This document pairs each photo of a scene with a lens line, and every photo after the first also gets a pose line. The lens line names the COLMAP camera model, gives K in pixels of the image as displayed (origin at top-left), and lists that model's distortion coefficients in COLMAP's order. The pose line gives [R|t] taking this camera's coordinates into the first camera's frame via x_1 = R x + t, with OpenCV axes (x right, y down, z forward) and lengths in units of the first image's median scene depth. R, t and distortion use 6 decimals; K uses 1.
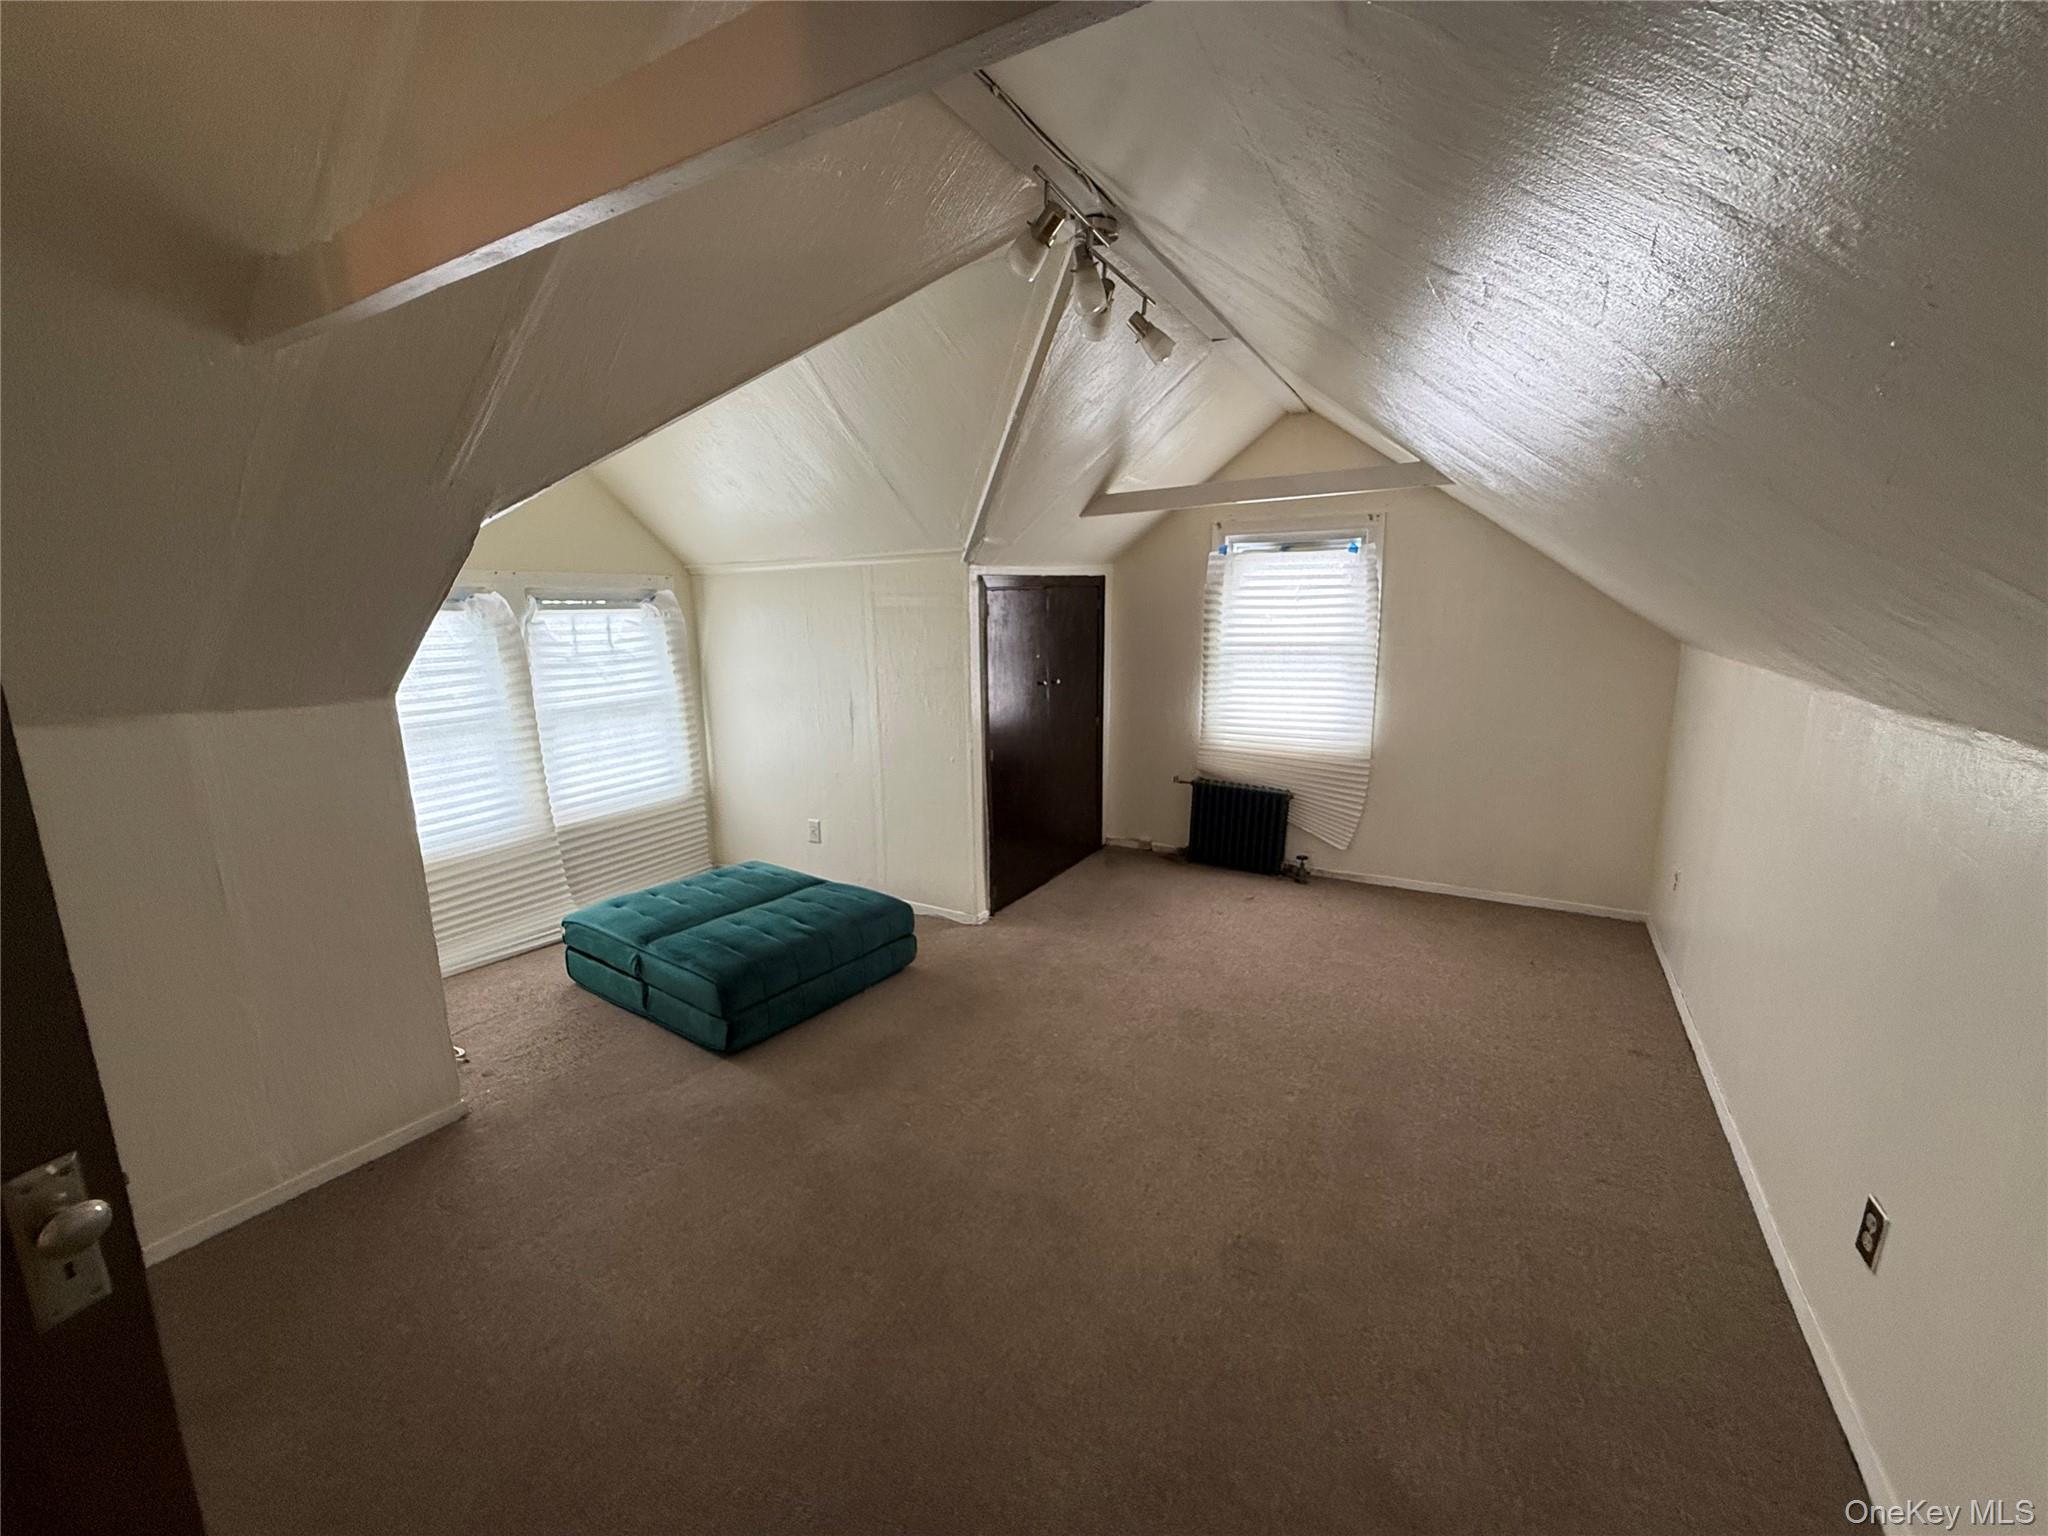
lens RADIAL K [[816.7, 0, 1024.1], [0, 816.7, 764.5], [0, 0, 1]] dist [-0.001864, 0.000369]
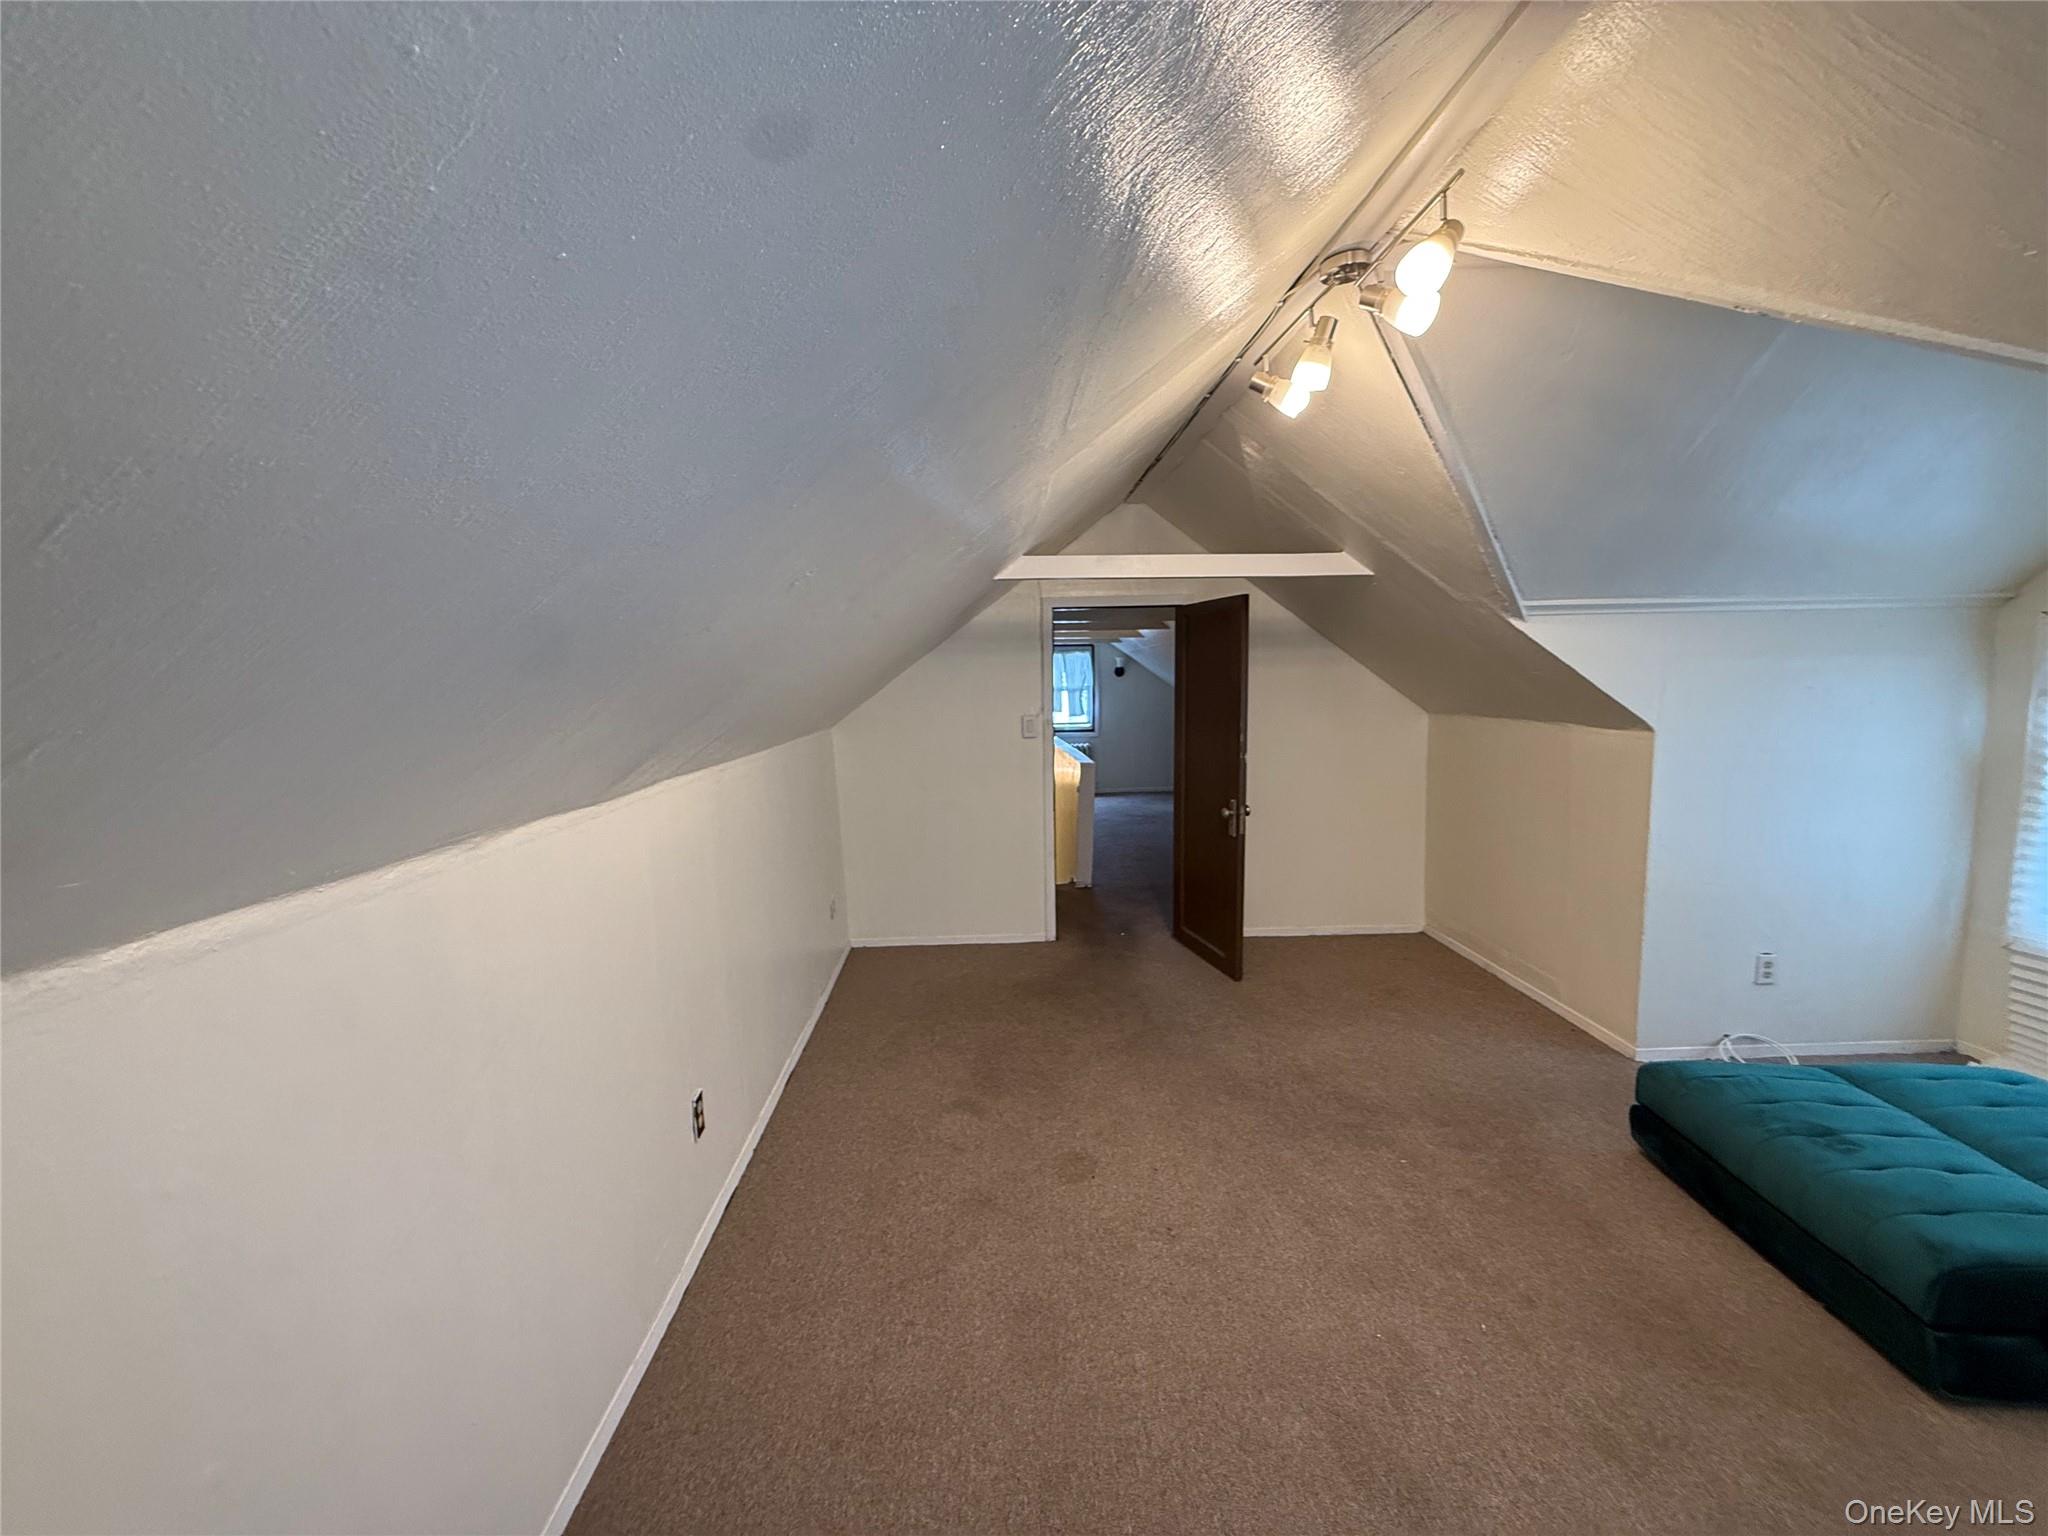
lens RADIAL K [[816.7, 0, 1023.3], [0, 816.7, 771.5], [0, 0, 1]] dist [-0.001864, 0.000369]
pose [[-0.851349, 0.084037, -0.517825, 0.454632], [-0.069379, 0.960379, 0.269924, -0.169315], [0.519992, 0.265726, -0.811787, 0.855529]]
